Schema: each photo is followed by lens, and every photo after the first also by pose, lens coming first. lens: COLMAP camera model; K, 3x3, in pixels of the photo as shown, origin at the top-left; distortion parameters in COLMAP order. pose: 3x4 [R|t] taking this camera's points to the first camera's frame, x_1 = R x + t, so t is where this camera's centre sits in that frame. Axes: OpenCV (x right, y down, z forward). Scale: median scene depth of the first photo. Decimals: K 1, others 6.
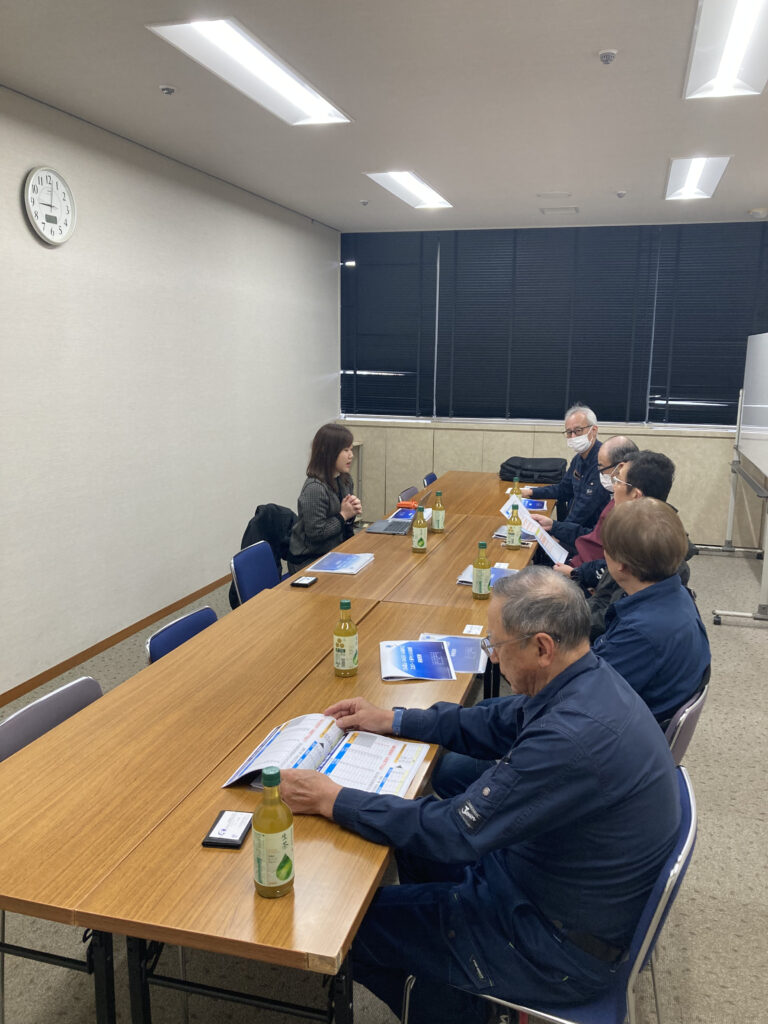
lens RADIAL K [[844.0, 0, 384.6], [0, 844.0, 511.9], [0, 0, 1]] dist [0.034173, -0.016972]
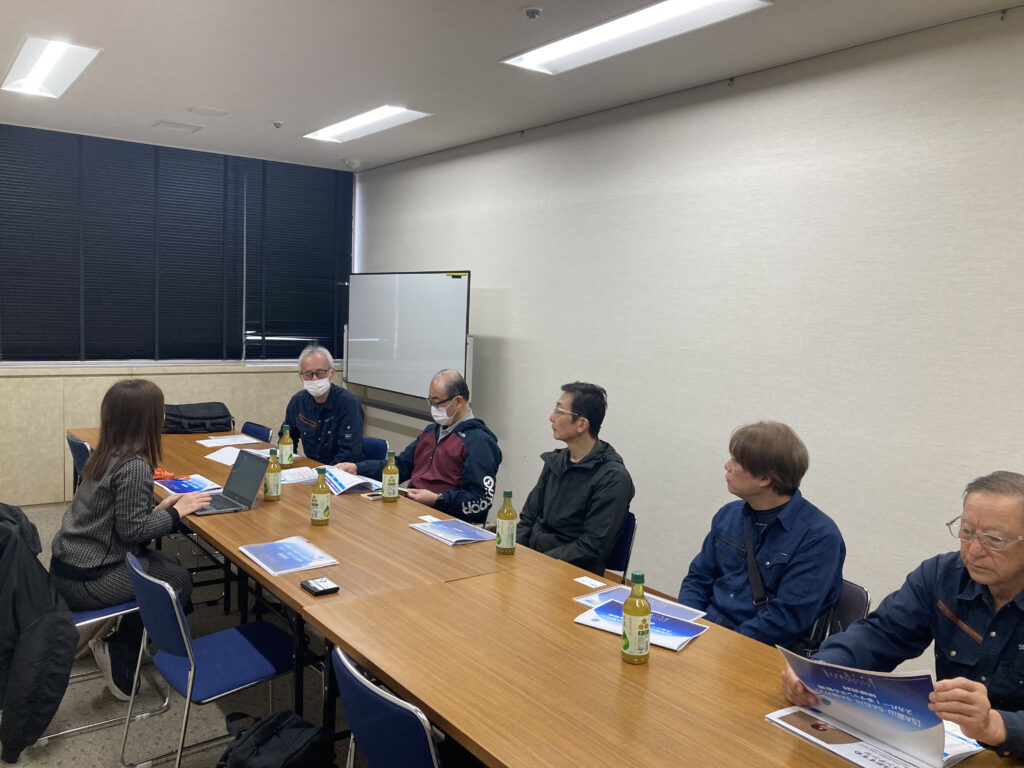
lens RADIAL K [[844.0, 0, 511.2], [0, 844.0, 386.4], [0, 0, 1]] dist [0.034173, -0.016972]
pose [[0.616886, -0.062883, 0.784536, -0.308358], [0.116470, 0.993122, -0.011979, -0.034367], [-0.778387, 0.098765, 0.619967, 0.213826]]
